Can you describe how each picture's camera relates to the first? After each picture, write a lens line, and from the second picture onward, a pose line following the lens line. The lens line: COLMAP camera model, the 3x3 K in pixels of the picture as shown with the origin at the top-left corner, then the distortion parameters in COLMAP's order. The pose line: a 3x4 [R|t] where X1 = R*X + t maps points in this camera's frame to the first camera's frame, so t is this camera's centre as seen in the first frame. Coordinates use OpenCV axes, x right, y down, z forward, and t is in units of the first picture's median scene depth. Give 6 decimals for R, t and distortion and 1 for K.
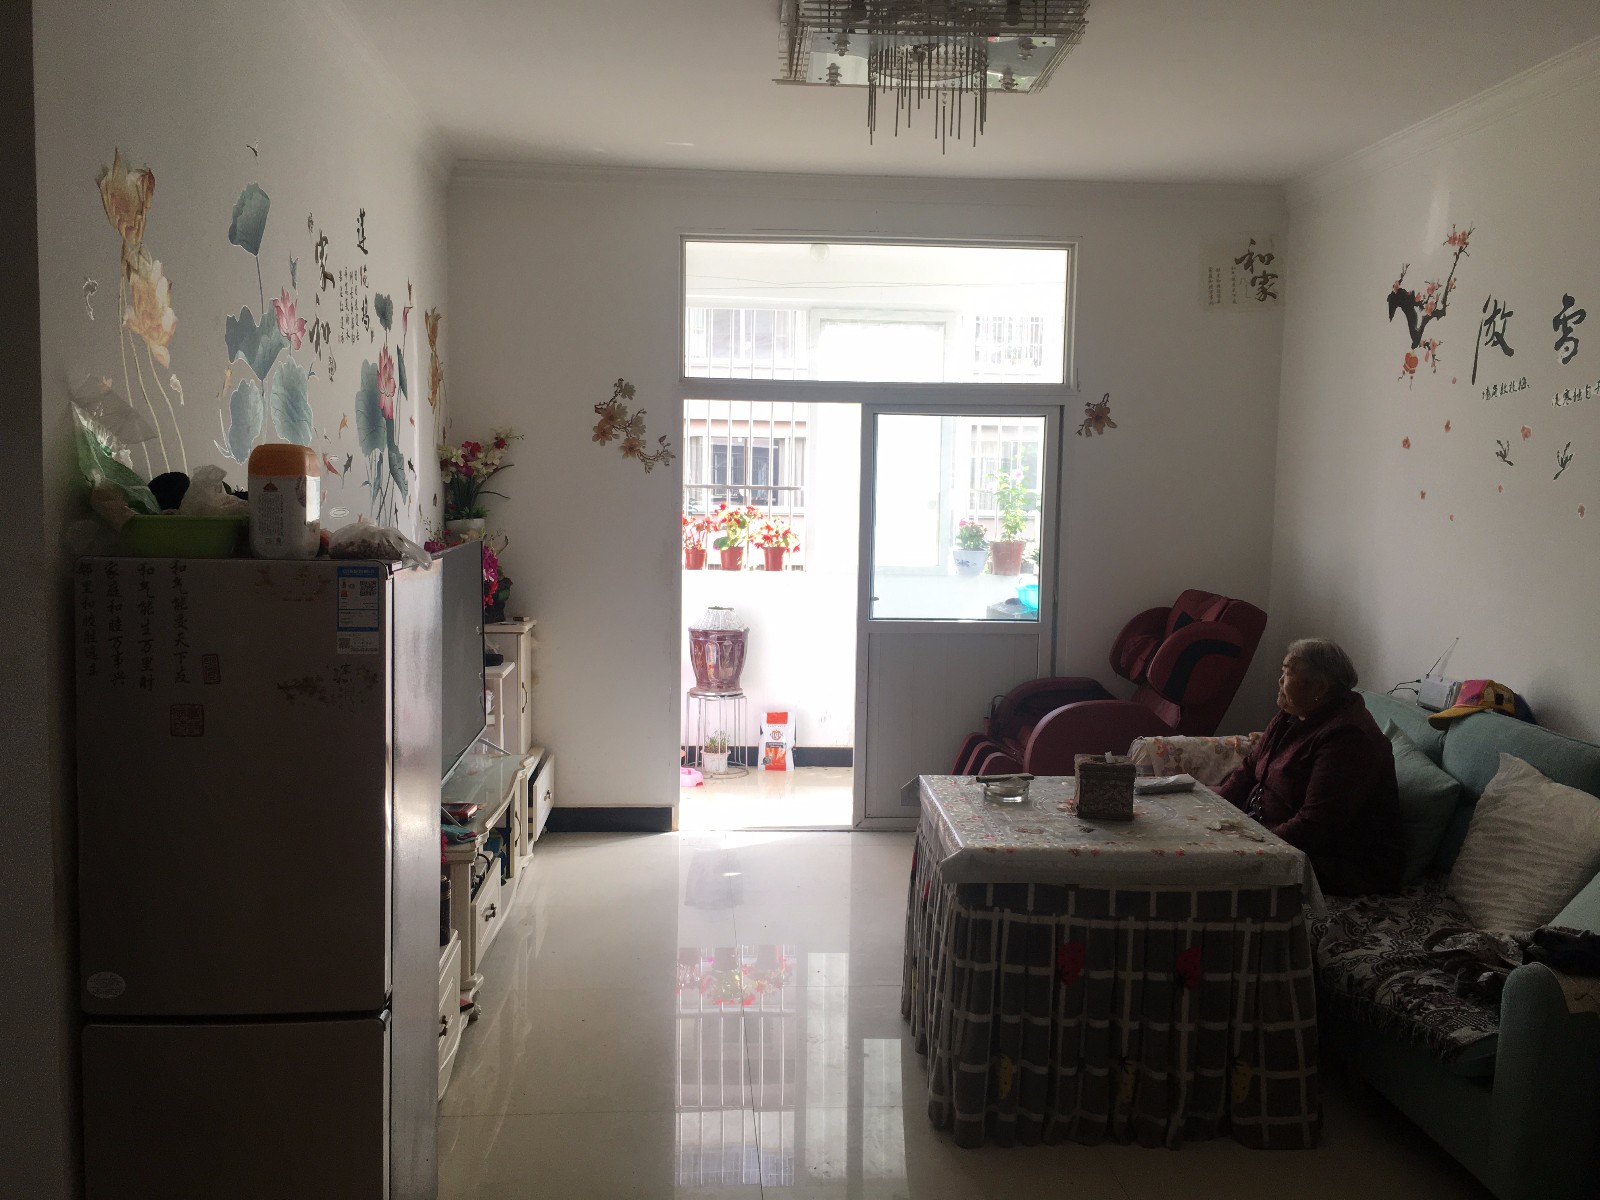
lens RADIAL K [[1355.9, 0, 798.5], [0, 1355.9, 577.5], [0, 0, 1]] dist [0.101315, -0.148958]
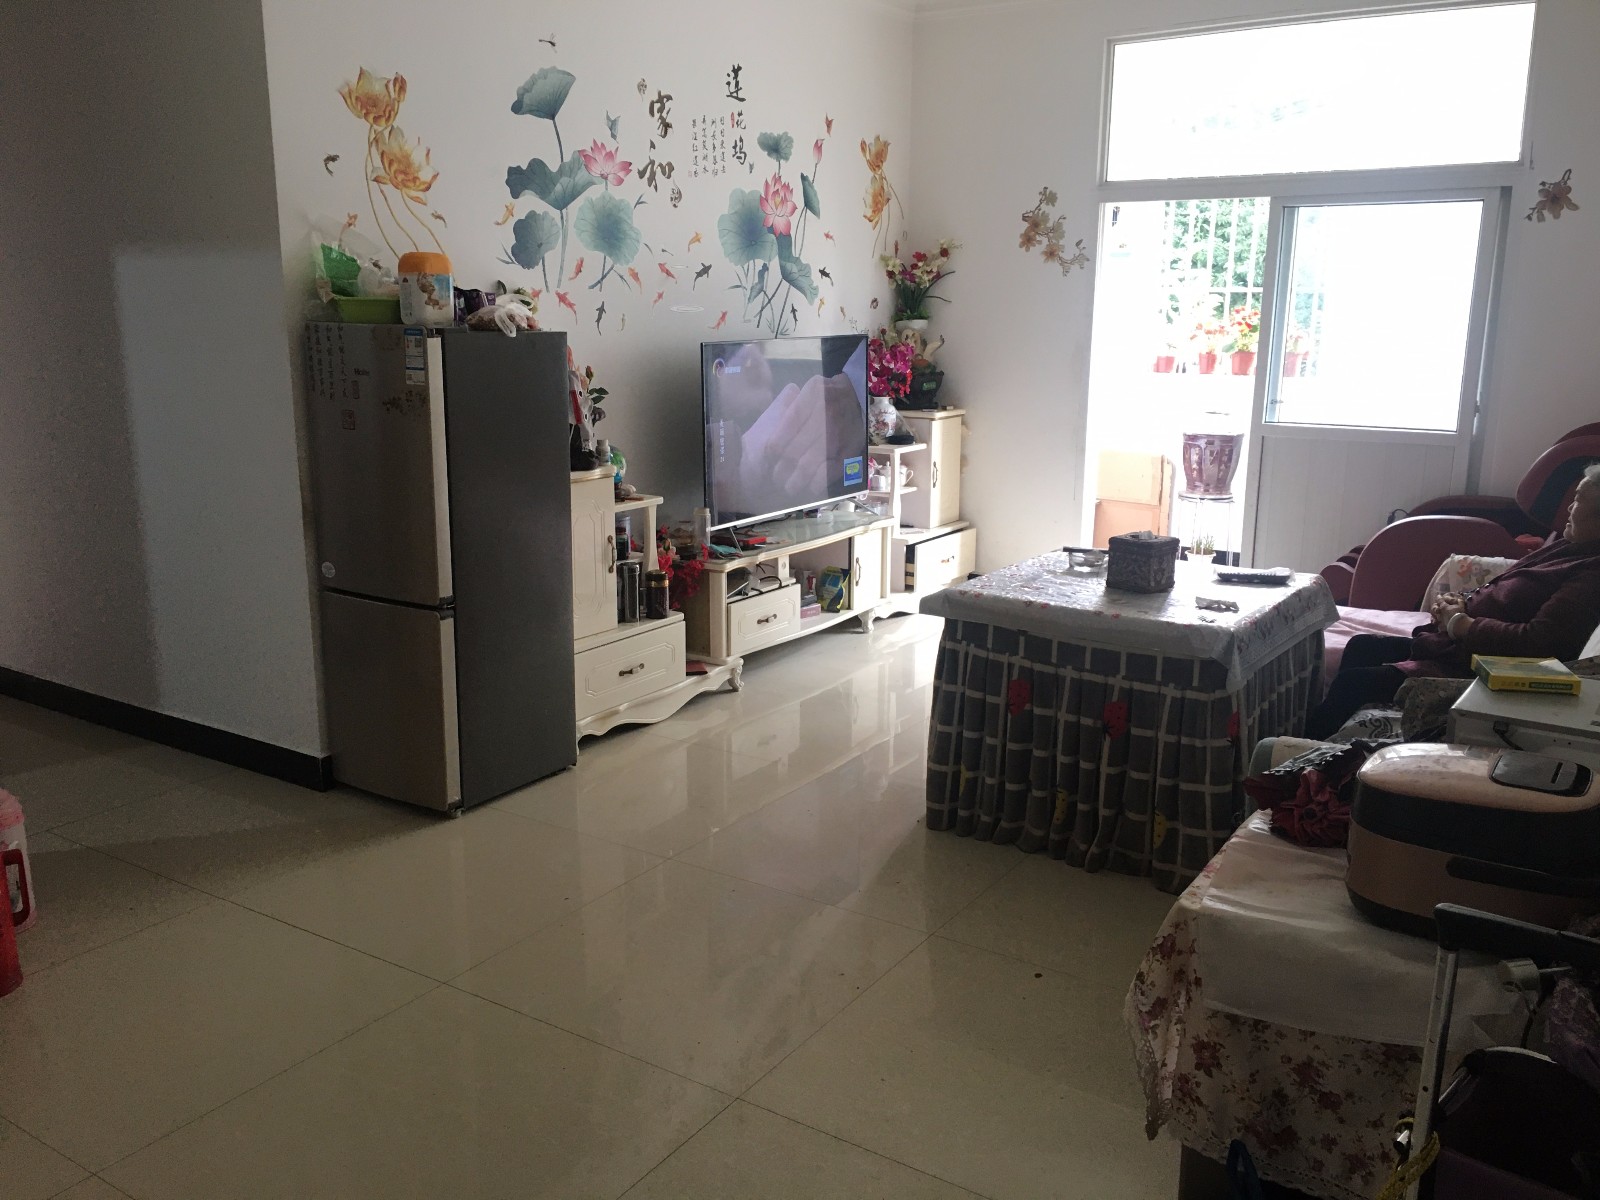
lens RADIAL K [[1355.9, 0, 798.5], [0, 1355.9, 577.5], [0, 0, 1]] dist [0.101315, -0.148958]
pose [[0.790776, 0.113725, -0.601448, 0.499913], [-0.035809, 0.989501, 0.140019, 0.019213], [0.611057, -0.089187, 0.786546, -0.003558]]
